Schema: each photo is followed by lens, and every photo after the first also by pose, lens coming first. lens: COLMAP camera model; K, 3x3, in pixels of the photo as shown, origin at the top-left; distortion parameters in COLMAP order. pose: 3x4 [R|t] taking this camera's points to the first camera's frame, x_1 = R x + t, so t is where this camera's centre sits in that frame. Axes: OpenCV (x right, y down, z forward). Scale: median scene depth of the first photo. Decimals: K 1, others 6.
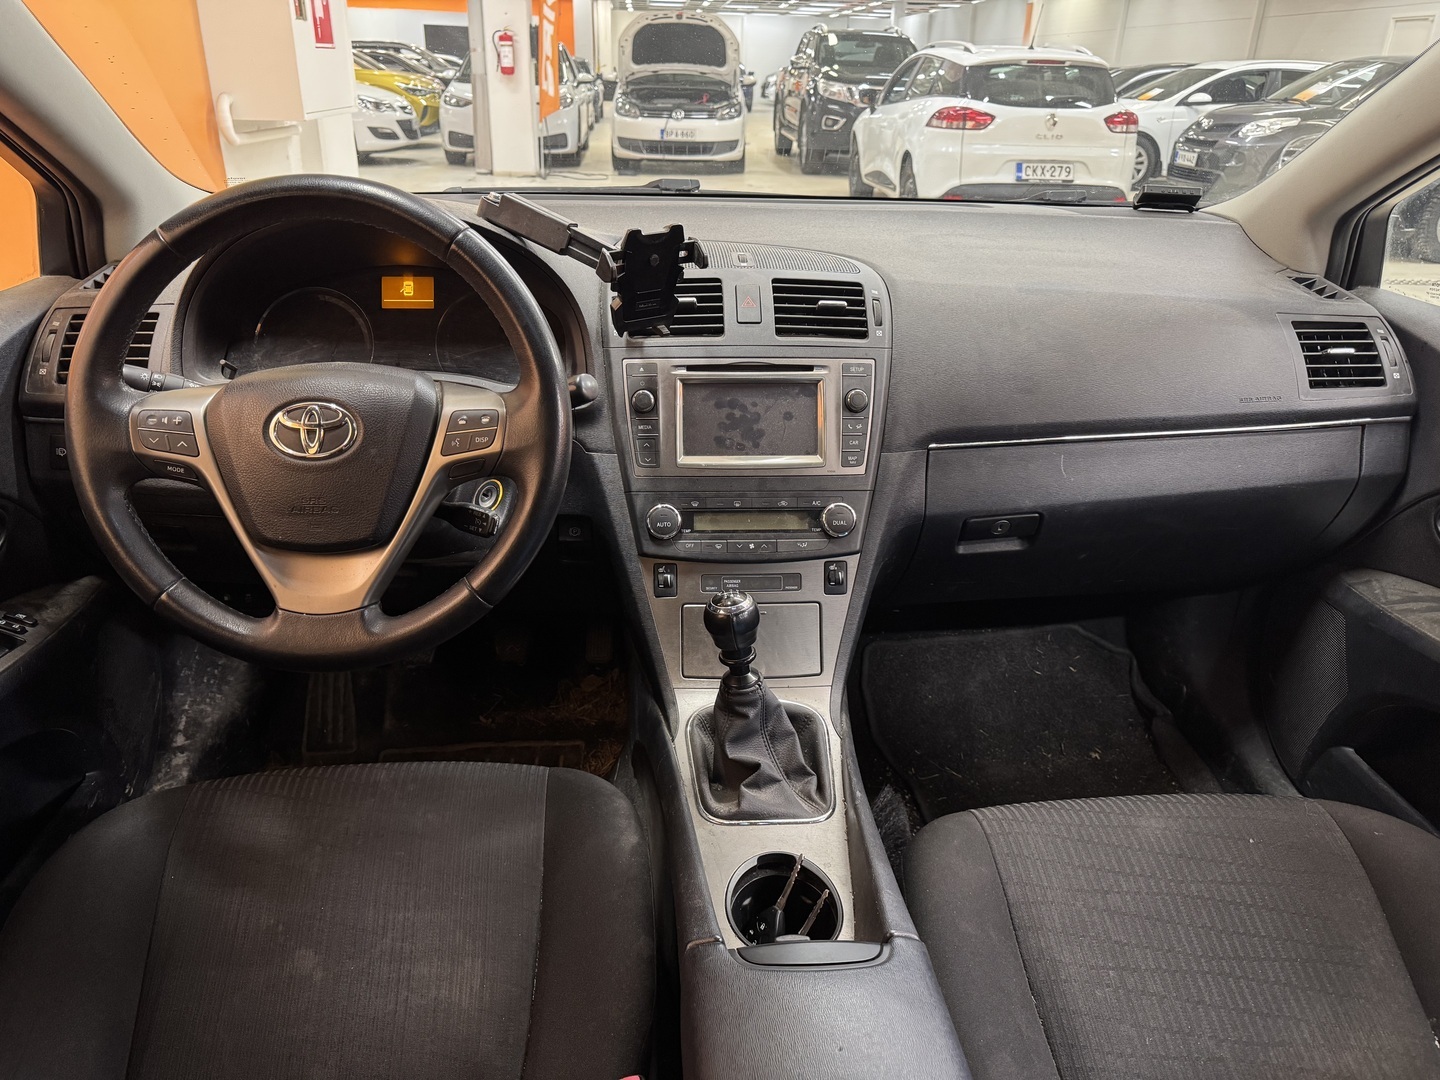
lens RADIAL K [[1036.8, 0, 720.0], [0, 1036.8, 540.0], [0, 0, 1]] dist [0.065904, -0.051755]
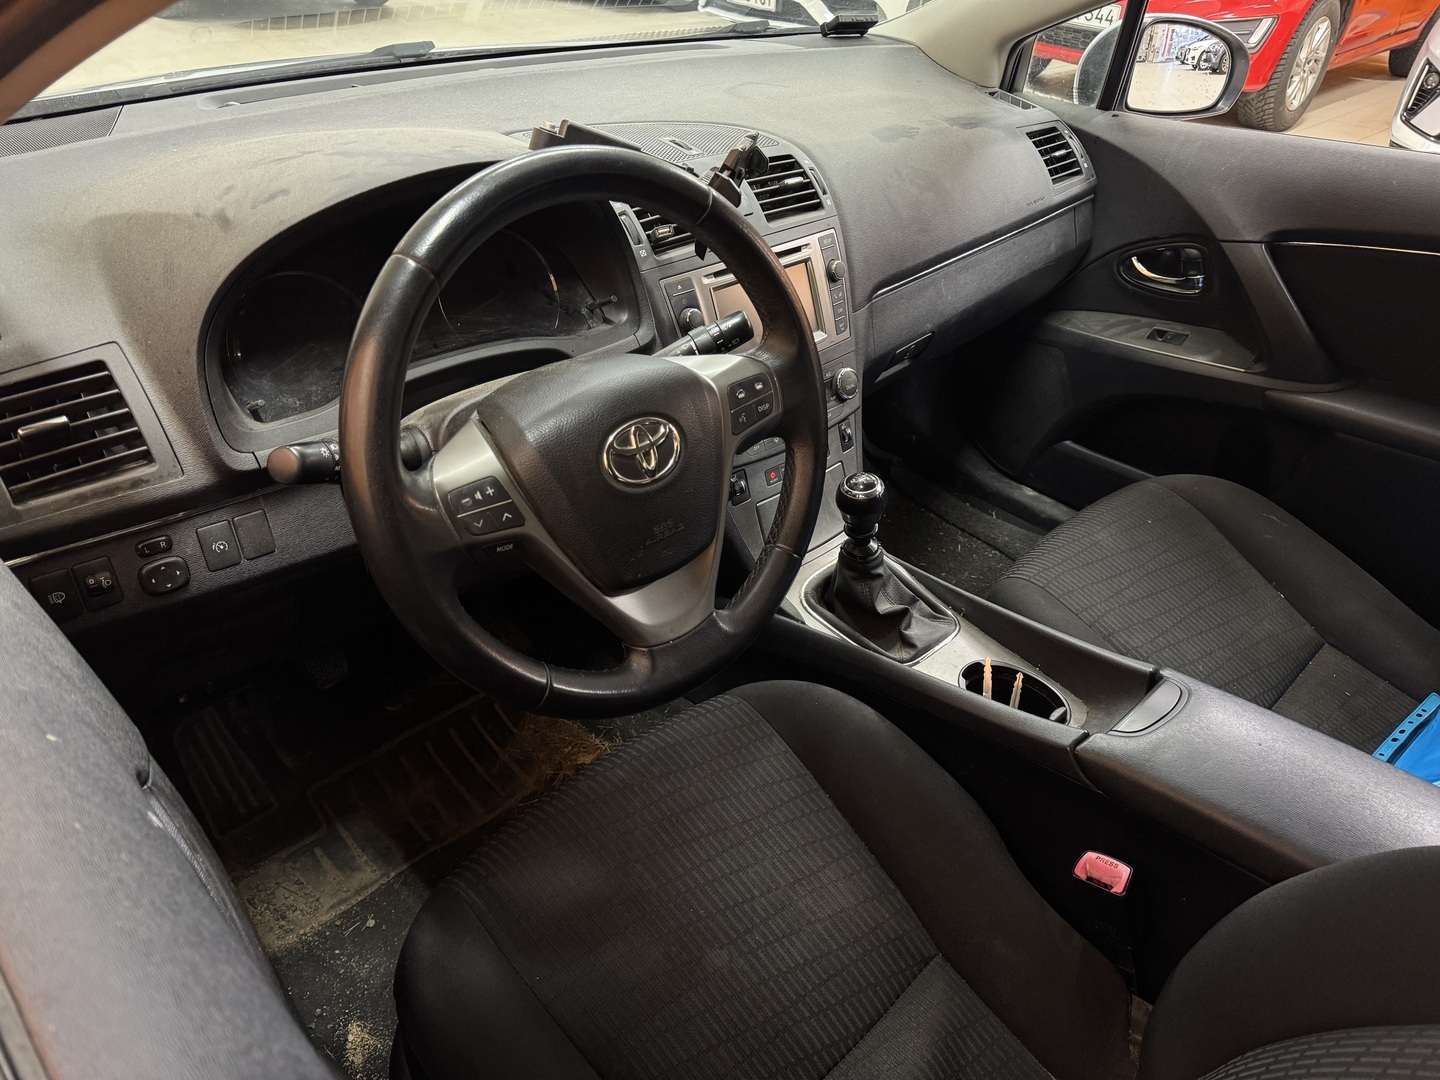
lens RADIAL K [[997.0, 0, 720.7], [0, 997.0, 544.3], [0, 0, 1]] dist [0.175760, -0.316384]
pose [[0.761488, -0.358940, 0.539721, -0.617002], [0.239074, 0.929498, 0.280852, -0.190195], [-0.602479, -0.084832, 0.793614, 0.211233]]
